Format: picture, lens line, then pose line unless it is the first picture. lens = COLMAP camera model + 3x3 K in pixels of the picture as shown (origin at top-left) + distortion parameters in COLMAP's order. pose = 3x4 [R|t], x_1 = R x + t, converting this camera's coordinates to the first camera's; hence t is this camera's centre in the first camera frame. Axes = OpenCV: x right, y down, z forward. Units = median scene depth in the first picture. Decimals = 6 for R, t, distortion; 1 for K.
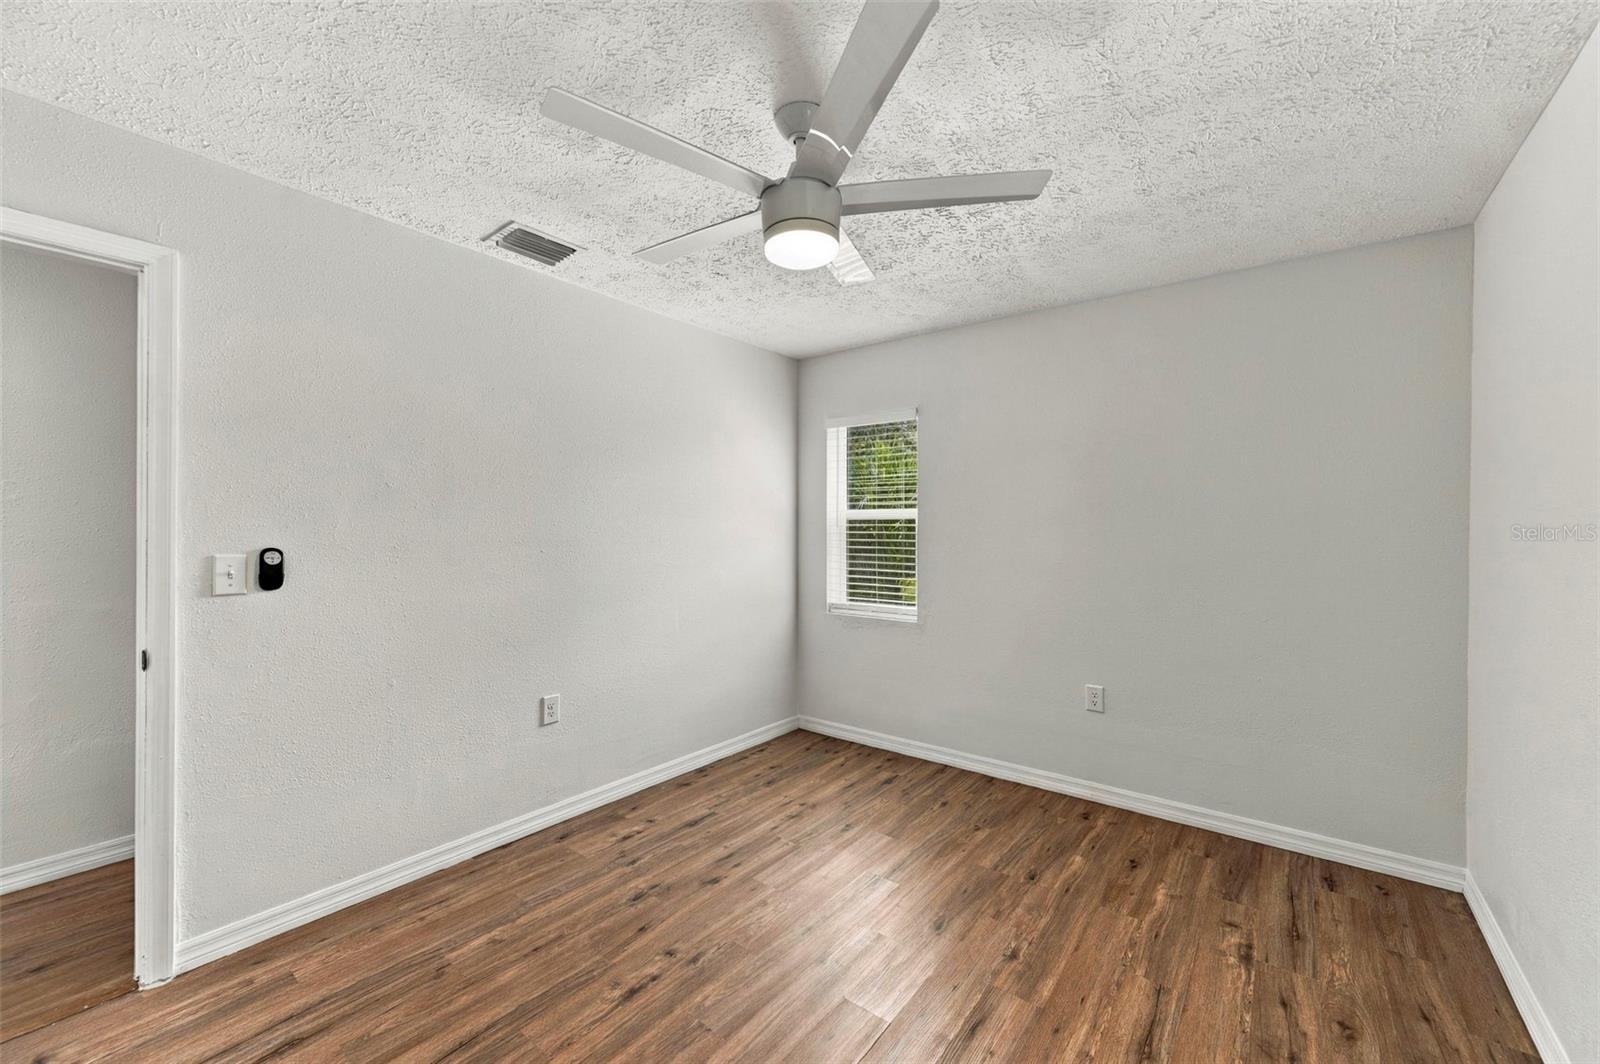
lens RADIAL K [[623.6, 0, 800.0], [0, 623.6, 532.0], [0, 0, 1]] dist [0.001329, -0.000143]
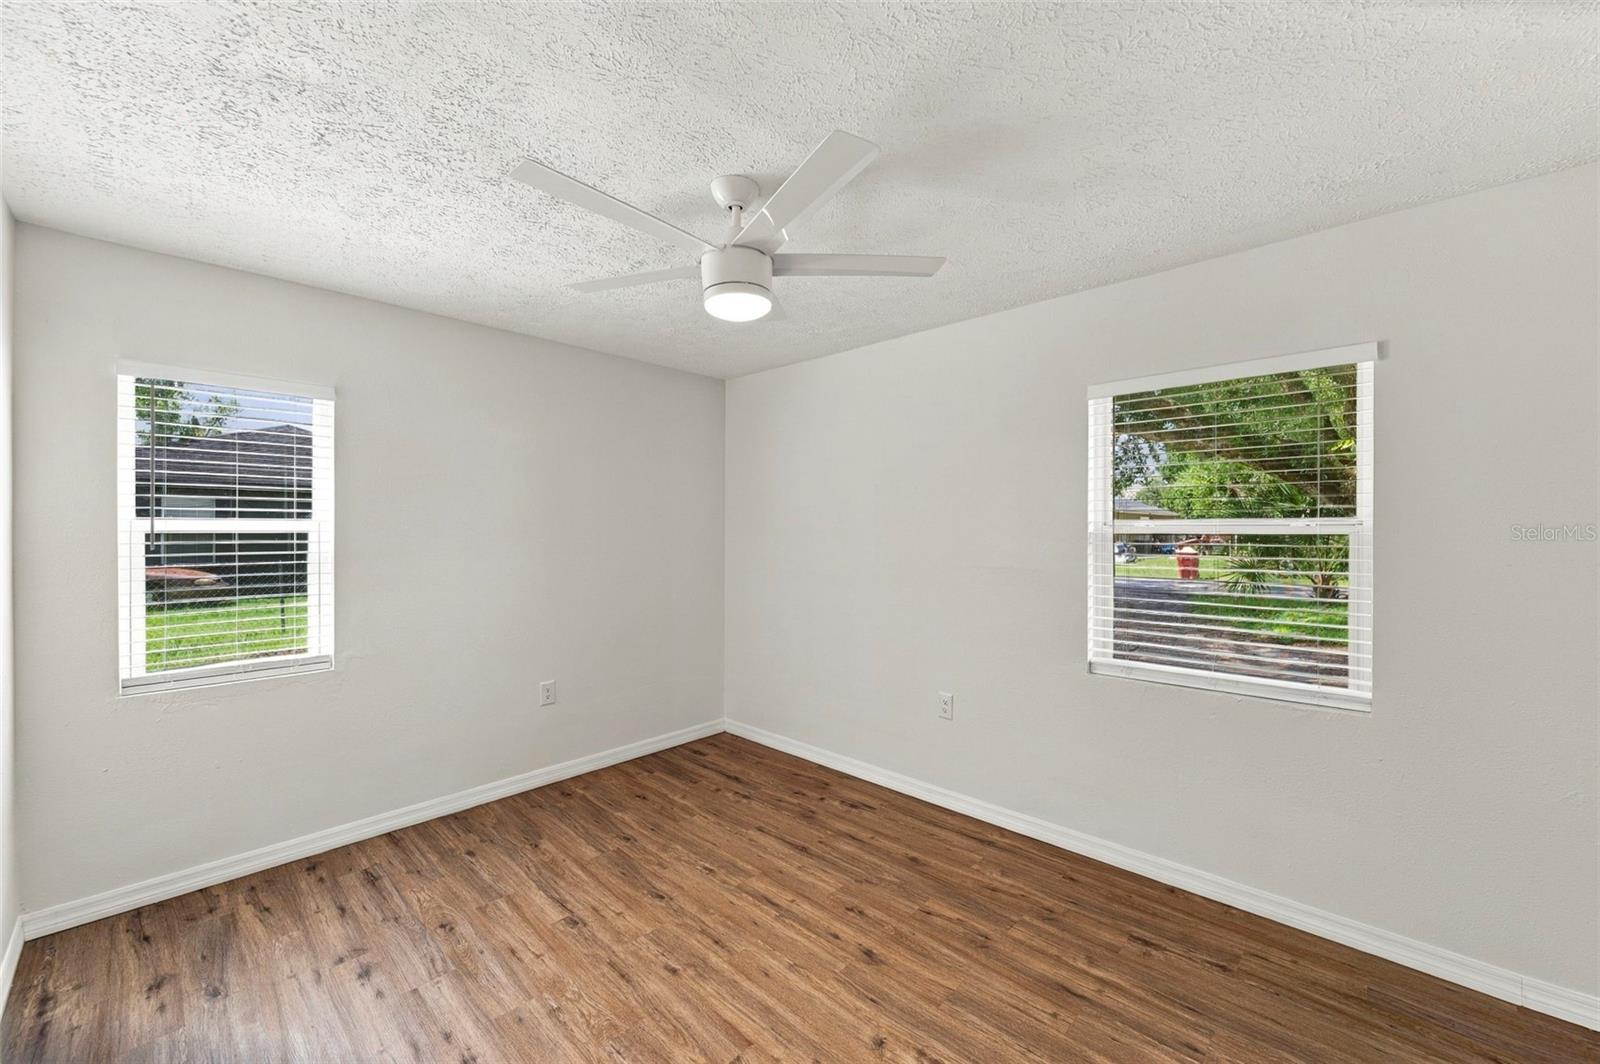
lens RADIAL K [[623.6, 0, 800.0], [0, 623.6, 532.0], [0, 0, 1]] dist [0.001329, -0.000143]
pose [[0.104767, -0.003580, 0.994490, -0.647279], [0.005618, 0.999980, 0.003007, -0.028297], [-0.994481, 0.005272, 0.104785, 0.454865]]
